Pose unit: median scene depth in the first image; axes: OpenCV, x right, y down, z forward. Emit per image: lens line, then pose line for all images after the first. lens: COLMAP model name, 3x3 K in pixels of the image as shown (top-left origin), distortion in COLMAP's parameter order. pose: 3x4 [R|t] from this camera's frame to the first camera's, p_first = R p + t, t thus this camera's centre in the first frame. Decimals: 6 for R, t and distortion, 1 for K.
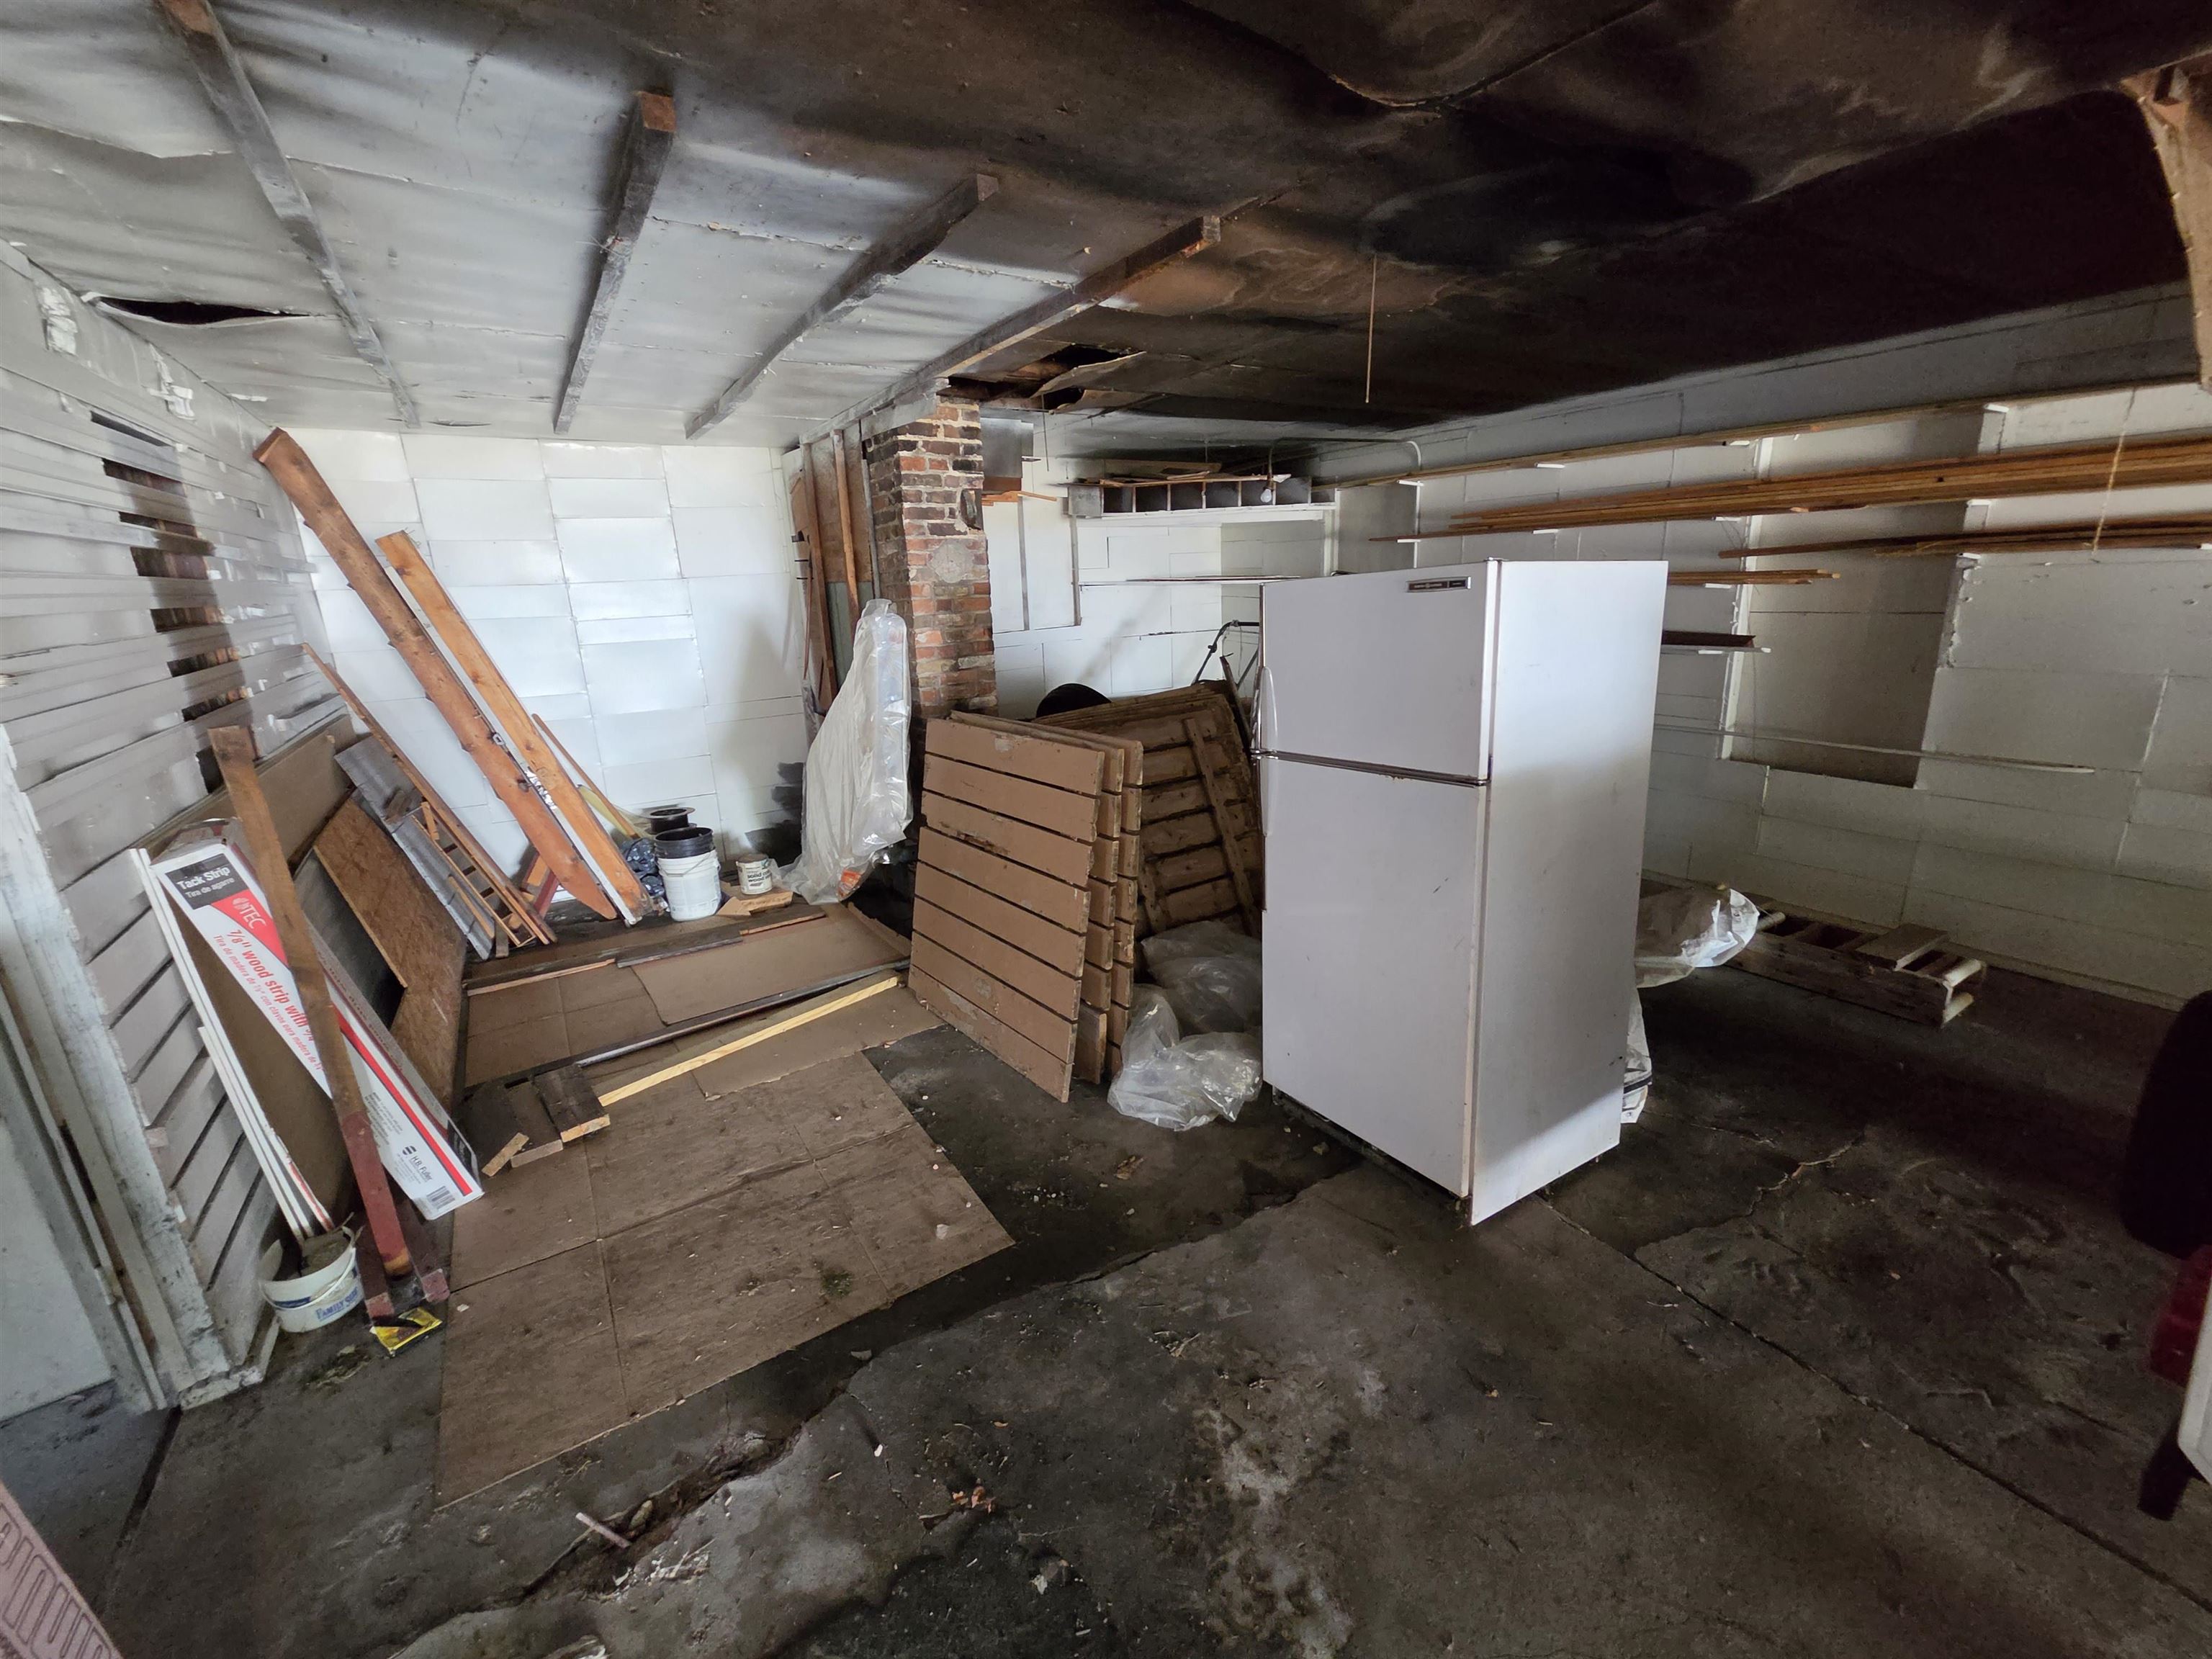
lens RADIAL K [[901.6, 0, 1101.5], [0, 901.6, 823.9], [0, 0, 1]] dist [-0.007474, -0.000231]
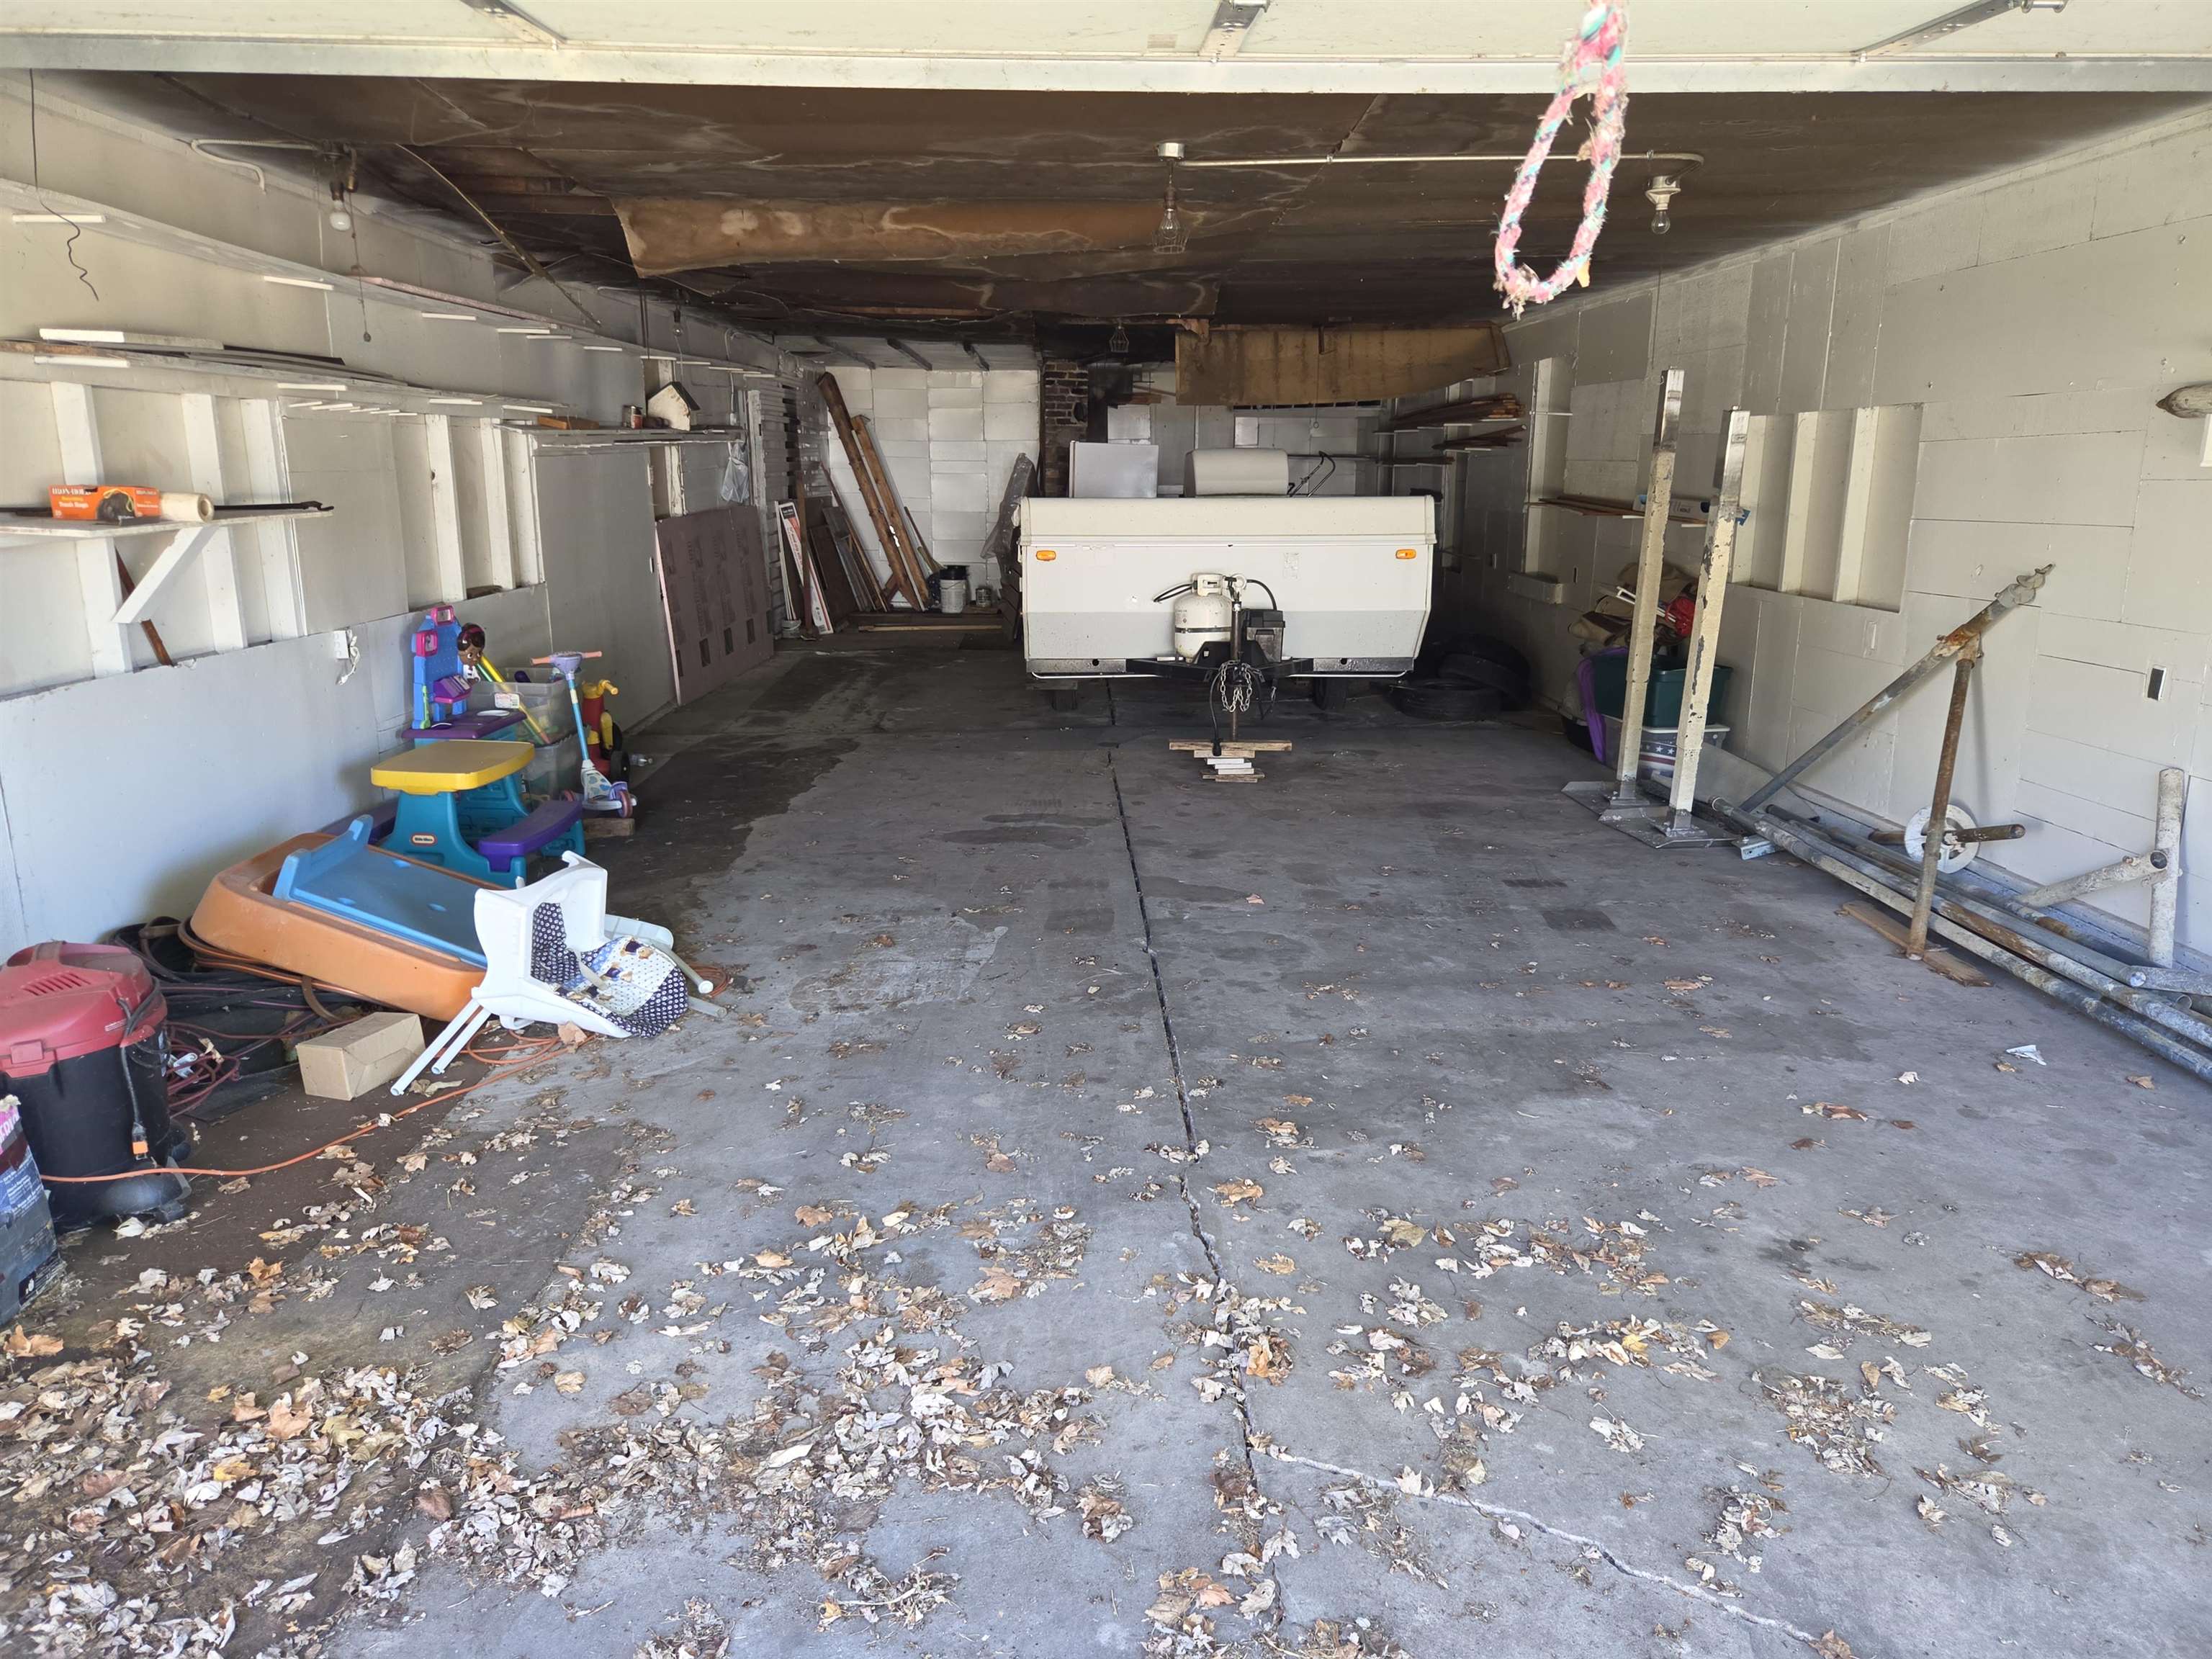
lens RADIAL K [[1486.1, 0, 1106.2], [0, 1486.1, 827.9], [0, 0, 1]] dist [-0.000100, -0.000005]
pose [[0.856644, 0.164360, -0.489026, 1.749287], [-0.174616, 0.984321, 0.024946, 0.499310], [0.485459, 0.064022, 0.871912, -1.900543]]
